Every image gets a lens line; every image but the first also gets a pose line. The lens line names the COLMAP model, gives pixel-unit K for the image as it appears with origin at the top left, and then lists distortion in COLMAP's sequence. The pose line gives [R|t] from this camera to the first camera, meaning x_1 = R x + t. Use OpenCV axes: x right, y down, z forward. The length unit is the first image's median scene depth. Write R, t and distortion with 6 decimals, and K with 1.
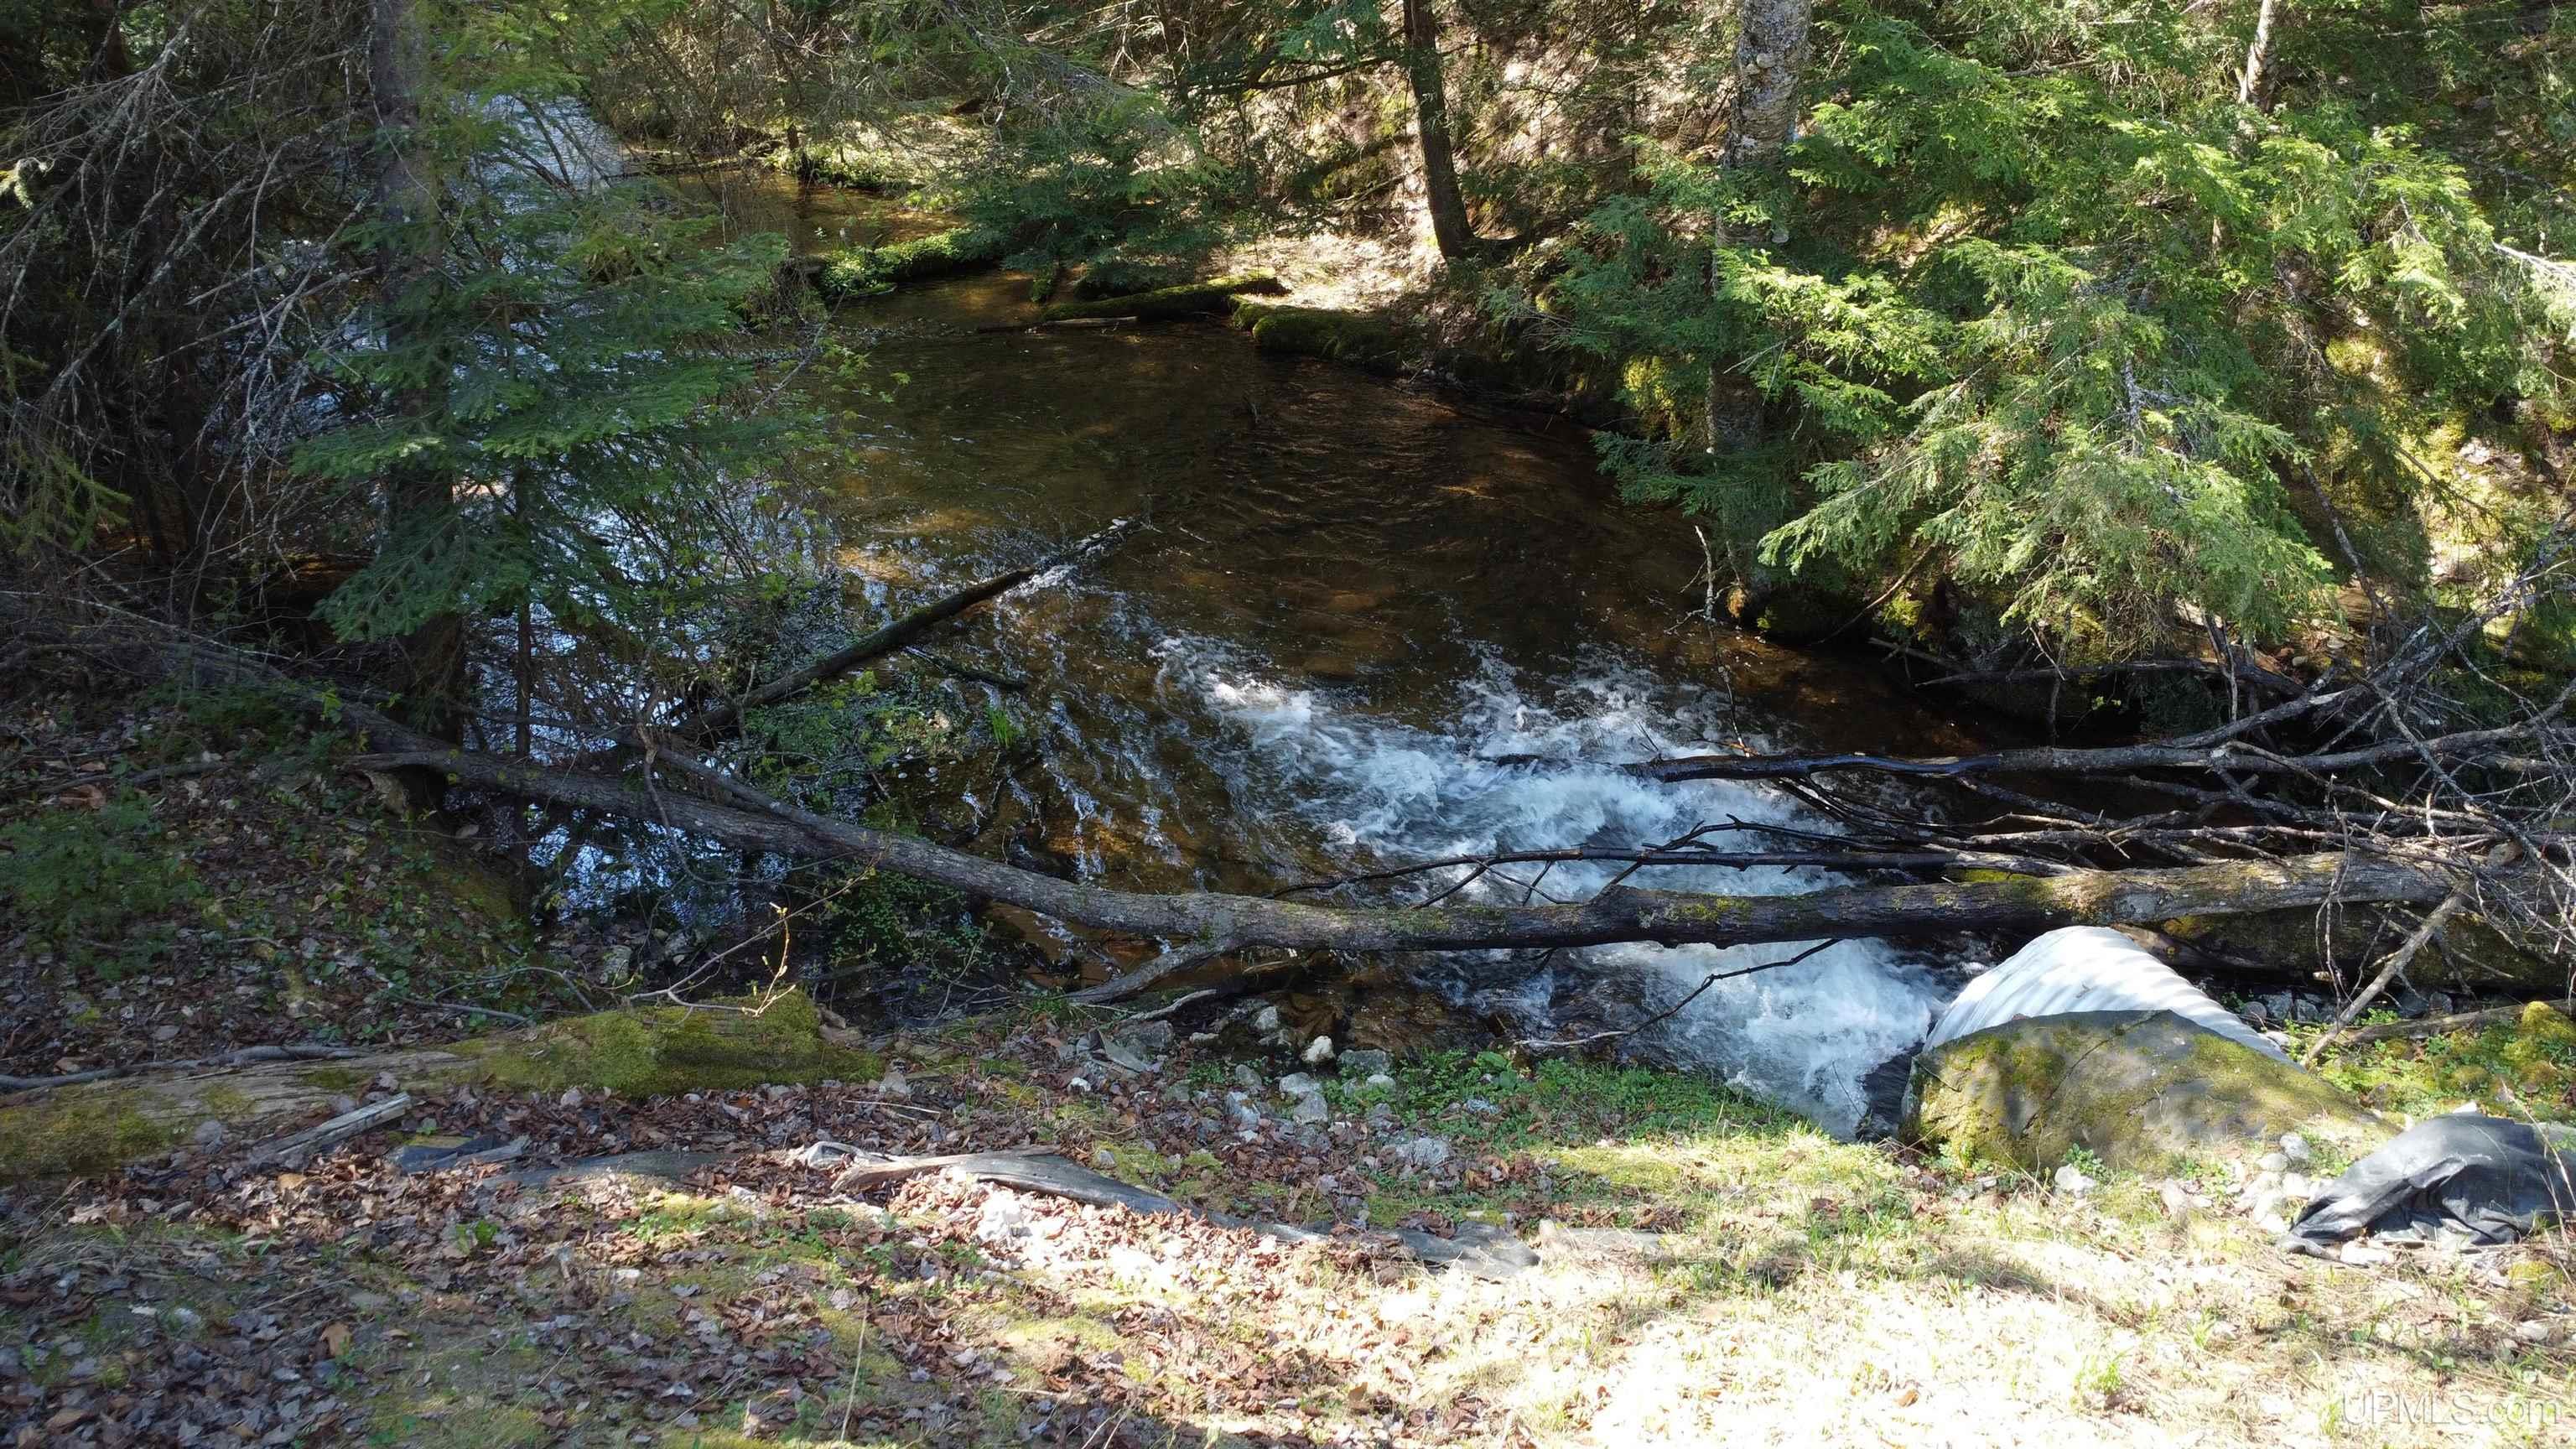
lens RADIAL K [[1850.6, 0, 1282.7], [0, 1850.6, 718.0], [0, 0, 1]] dist [-0.034193, -0.002783]
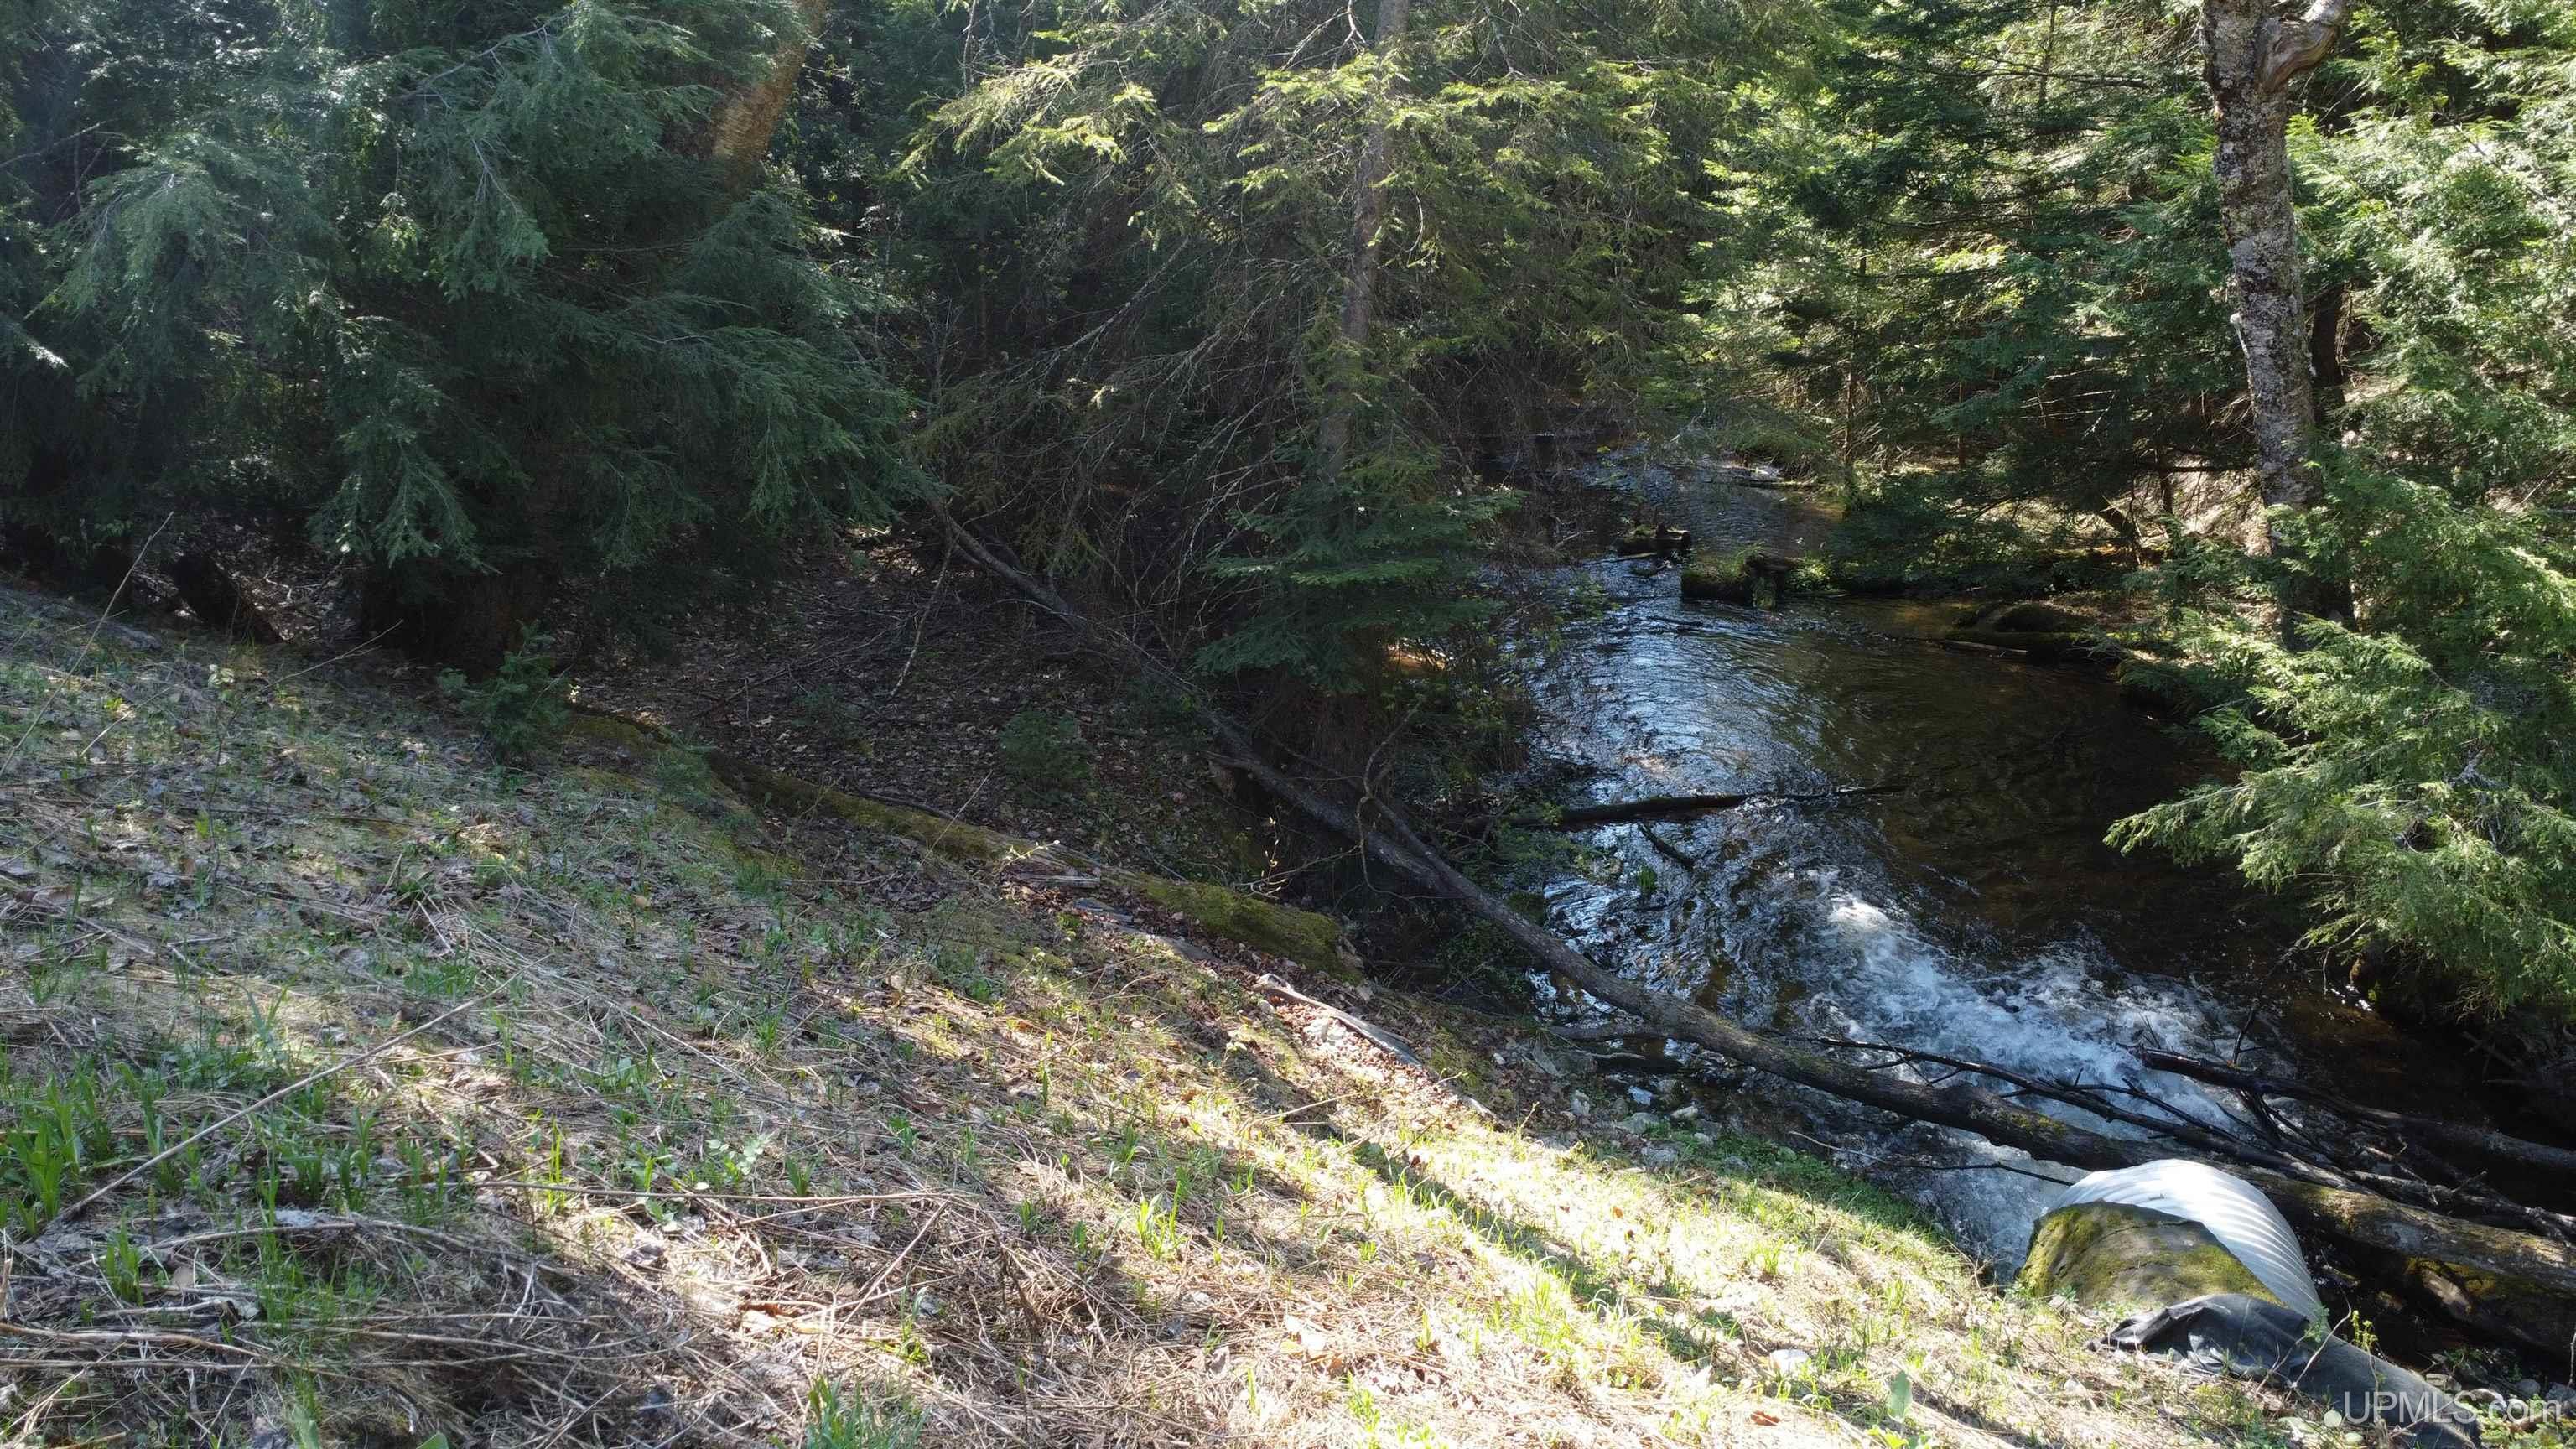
lens RADIAL K [[1850.6, 0, 1284.4], [0, 1850.6, 716.3], [0, 0, 1]] dist [-0.034193, -0.002783]
pose [[0.774611, 0.203098, -0.598940, 0.566723], [-0.305947, 0.949182, -0.073818, 0.097978], [0.553511, 0.240425, 0.797384, -0.321192]]
